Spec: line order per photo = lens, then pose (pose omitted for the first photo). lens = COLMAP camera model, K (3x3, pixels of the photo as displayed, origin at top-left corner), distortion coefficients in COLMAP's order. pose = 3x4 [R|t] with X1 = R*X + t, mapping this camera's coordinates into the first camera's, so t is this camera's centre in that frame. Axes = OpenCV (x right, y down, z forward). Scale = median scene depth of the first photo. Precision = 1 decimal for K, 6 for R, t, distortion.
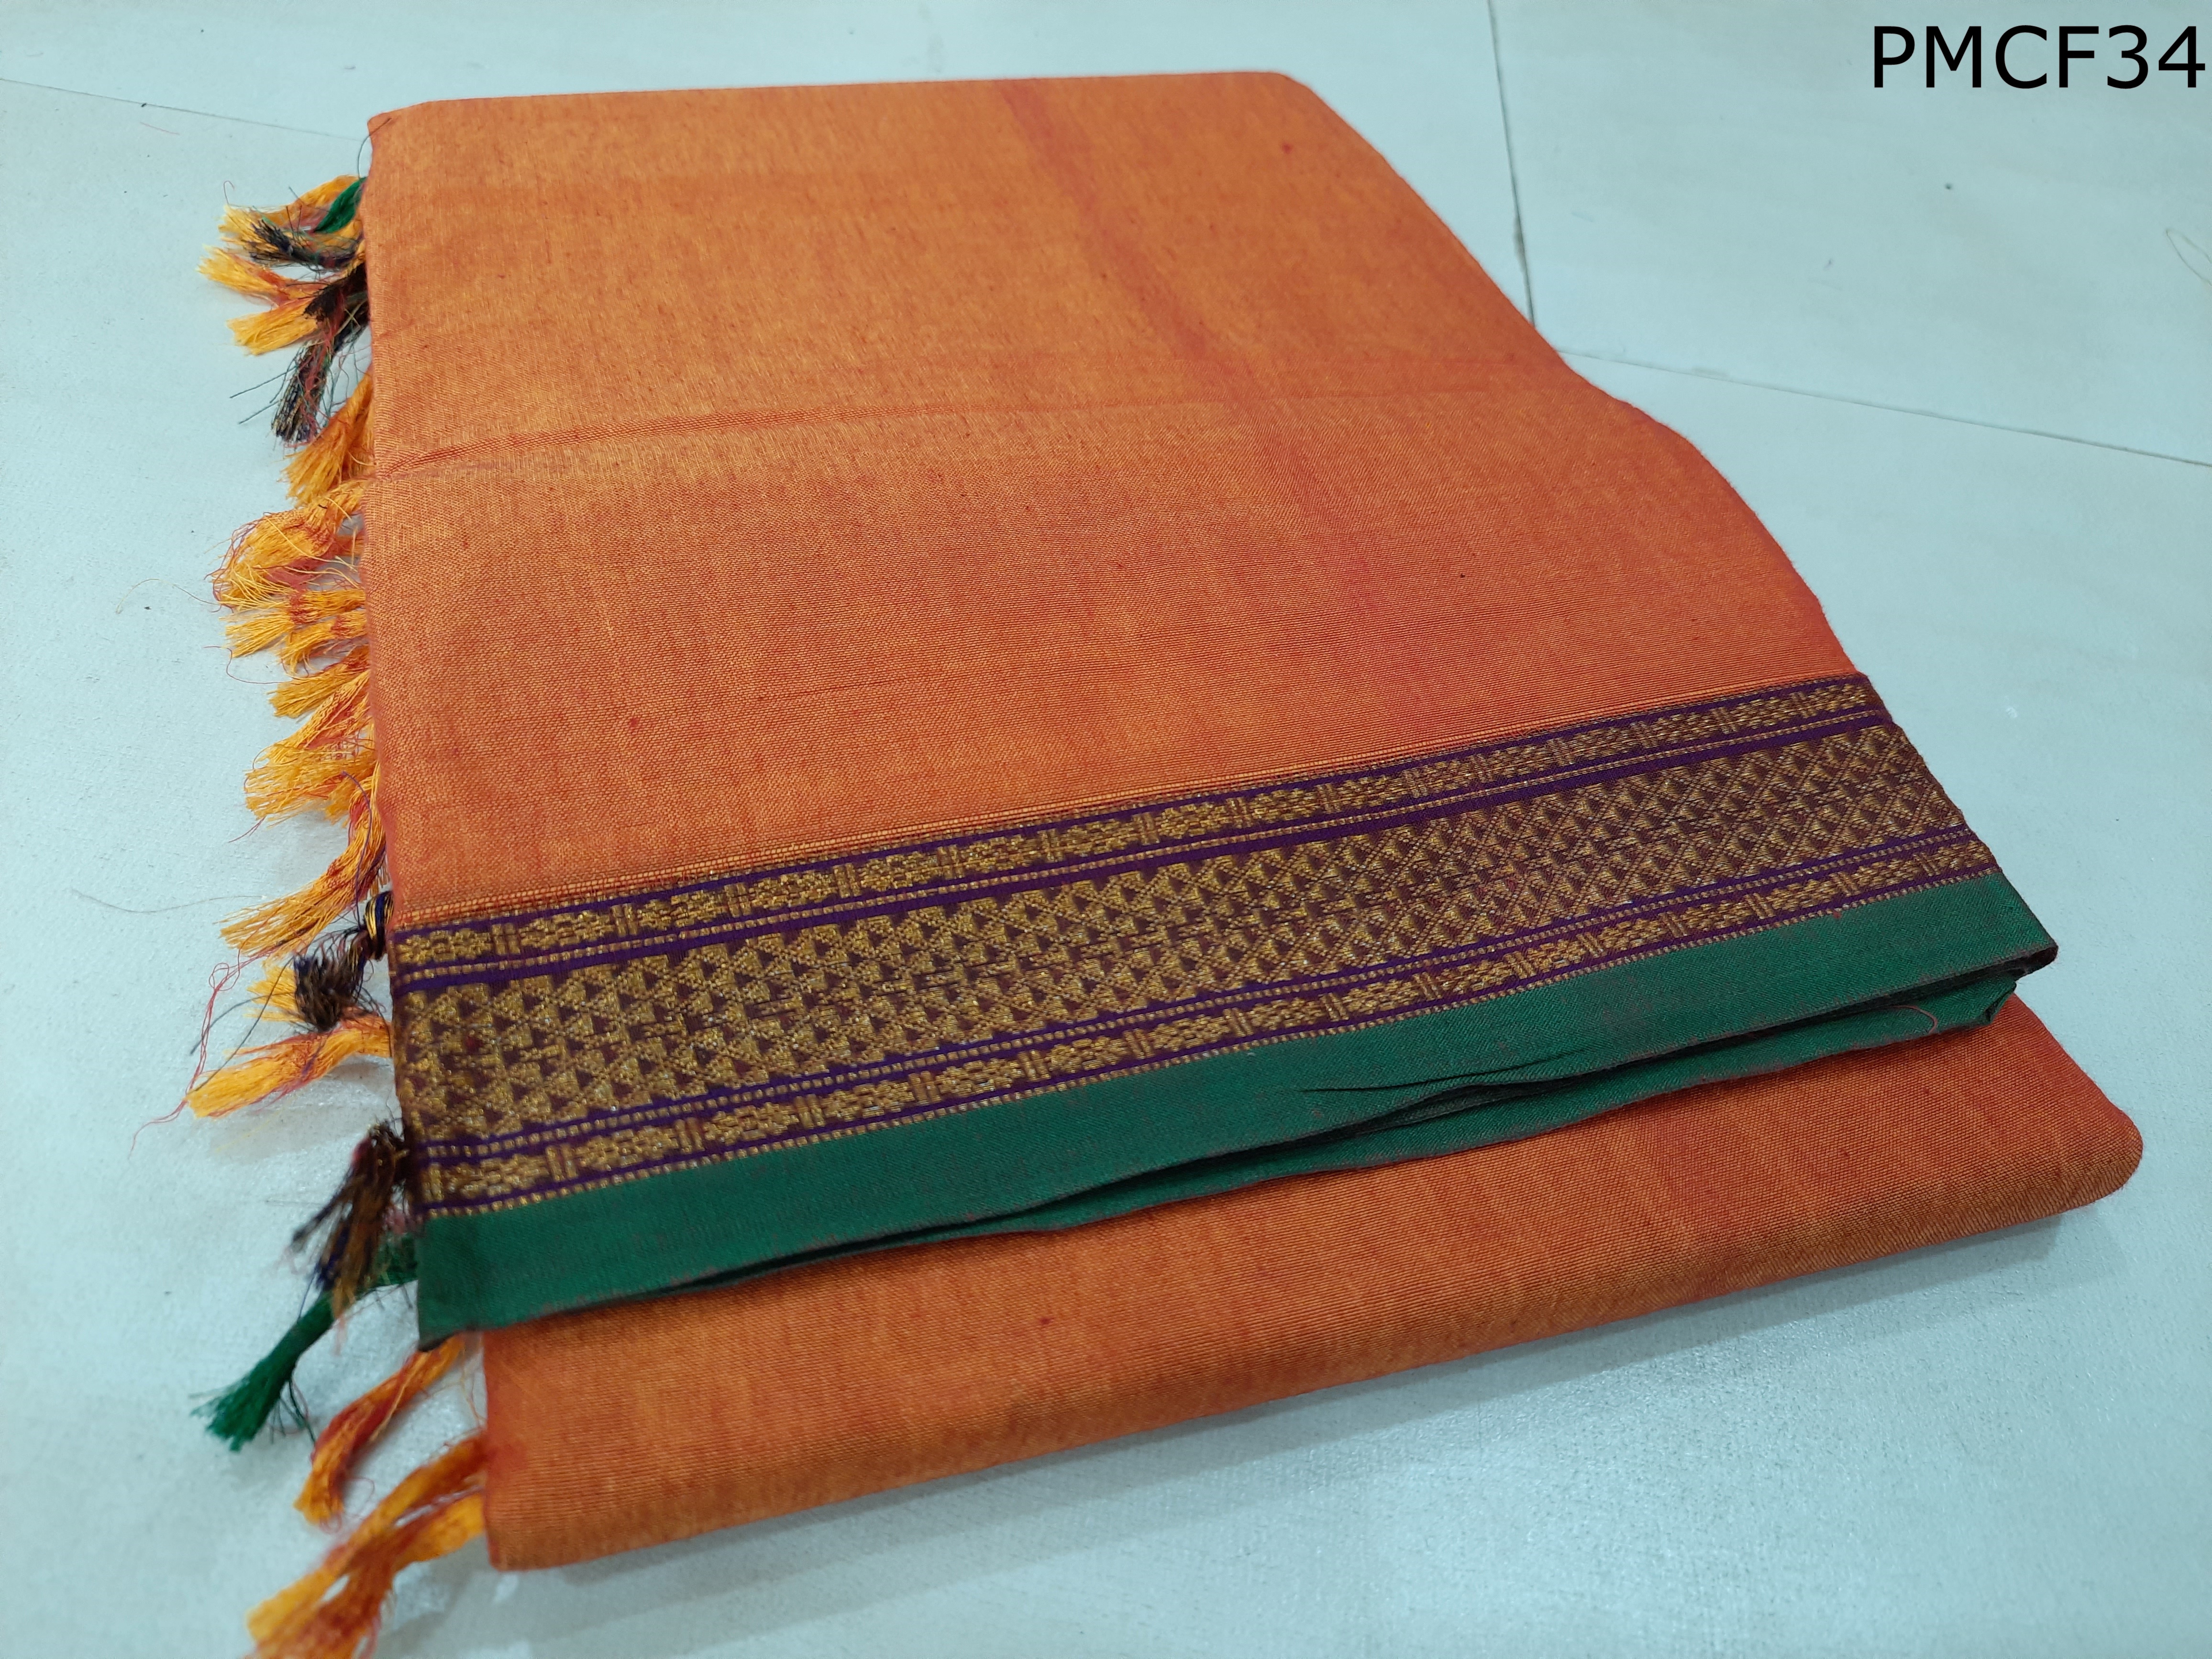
lens RADIAL K [[1533.0, 0, 1107.8], [0, 1533.0, 837.5], [0, 0, 1]] dist [0.007407, -0.022034]
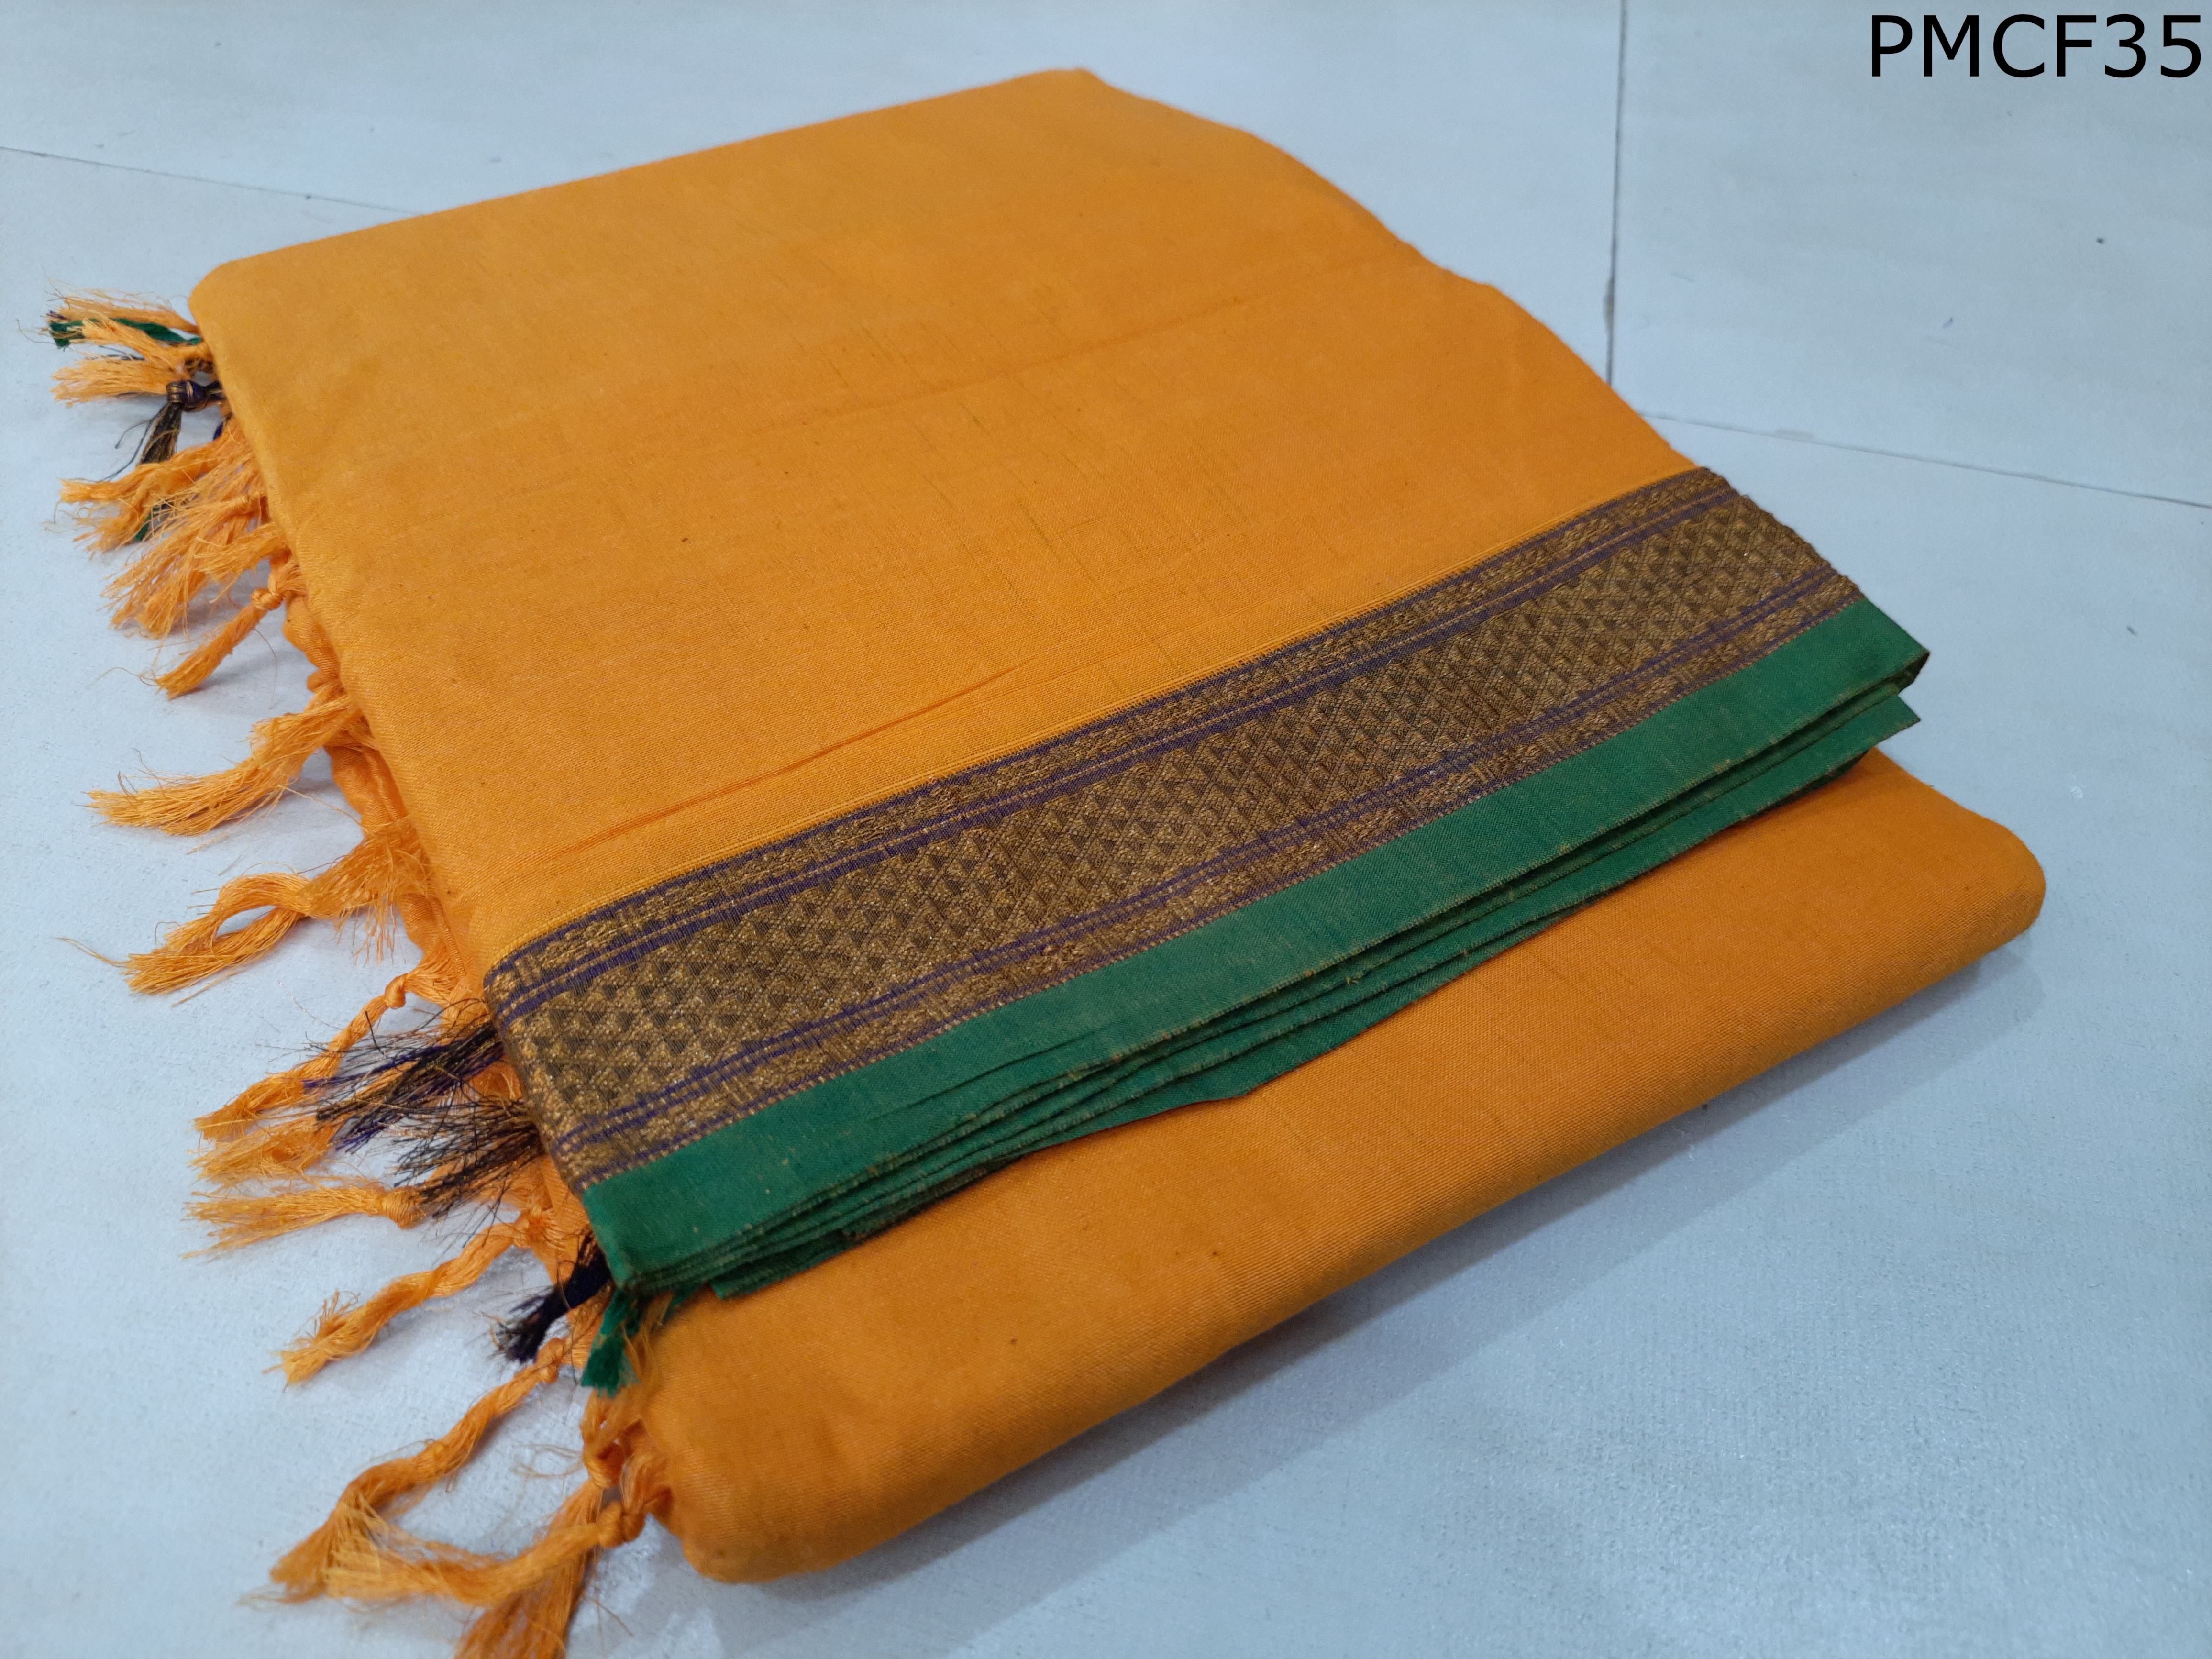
lens RADIAL K [[1533.0, 0, 1102.3], [0, 1533.0, 828.2], [0, 0, 1]] dist [0.007407, -0.022034]
pose [[0.990617, 0.032203, -0.132819, 0.194632], [-0.037739, 0.998512, -0.039377, -0.000636], [0.131353, 0.044020, 0.990358, -0.011435]]
